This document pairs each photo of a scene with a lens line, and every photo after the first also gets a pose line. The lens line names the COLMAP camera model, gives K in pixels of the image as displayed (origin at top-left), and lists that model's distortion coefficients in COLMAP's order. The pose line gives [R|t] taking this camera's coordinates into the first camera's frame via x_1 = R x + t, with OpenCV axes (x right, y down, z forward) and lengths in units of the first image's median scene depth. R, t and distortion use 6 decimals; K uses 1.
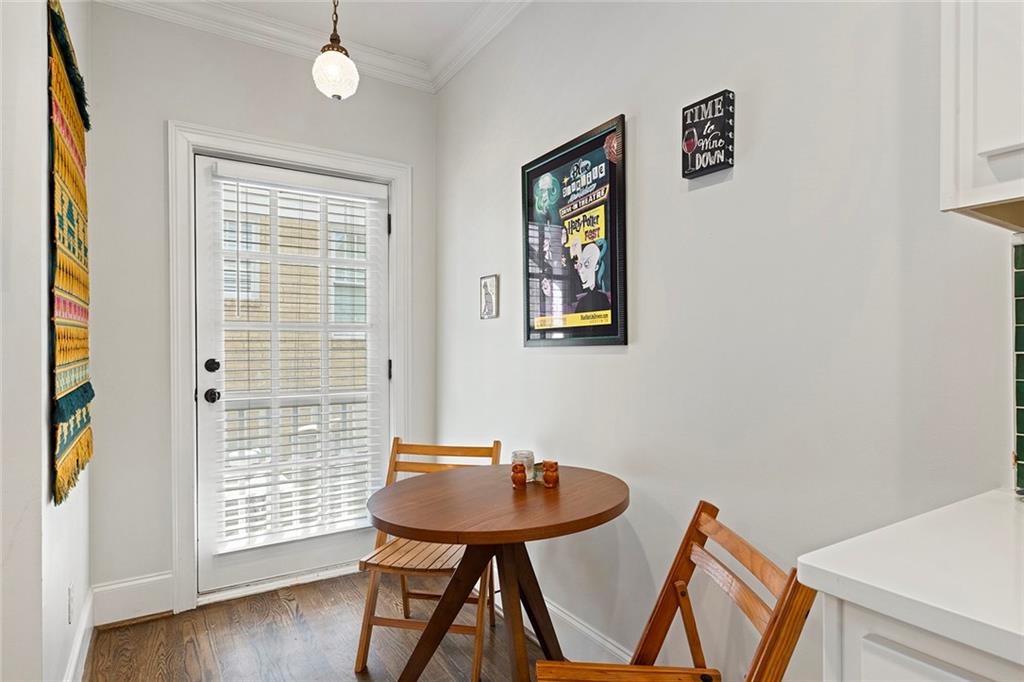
lens RADIAL K [[556.6, 0, 511.2], [0, 556.6, 345.1], [0, 0, 1]] dist [0.004887, 0.000067]
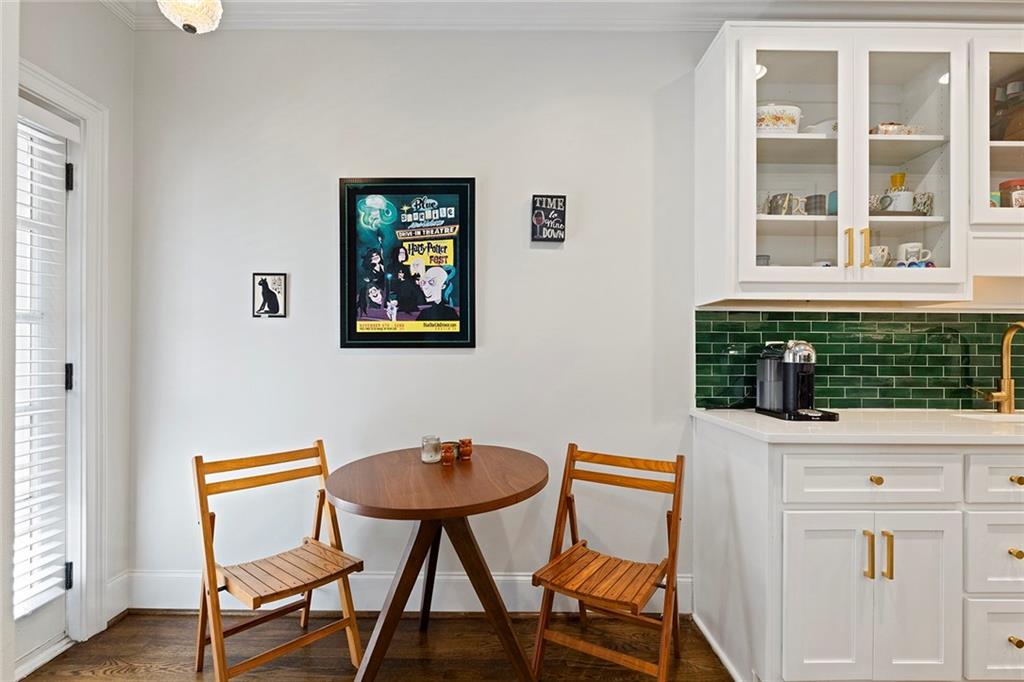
lens RADIAL K [[479.8, 0, 513.0], [0, 479.8, 346.1], [0, 0, 1]] dist [0.001741, 0.000773]
pose [[0.533100, 0.014575, 0.845927, -0.682971], [-0.012072, 0.999881, -0.009619, 0.005364], [-0.845966, -0.005084, 0.533212, 0.274860]]
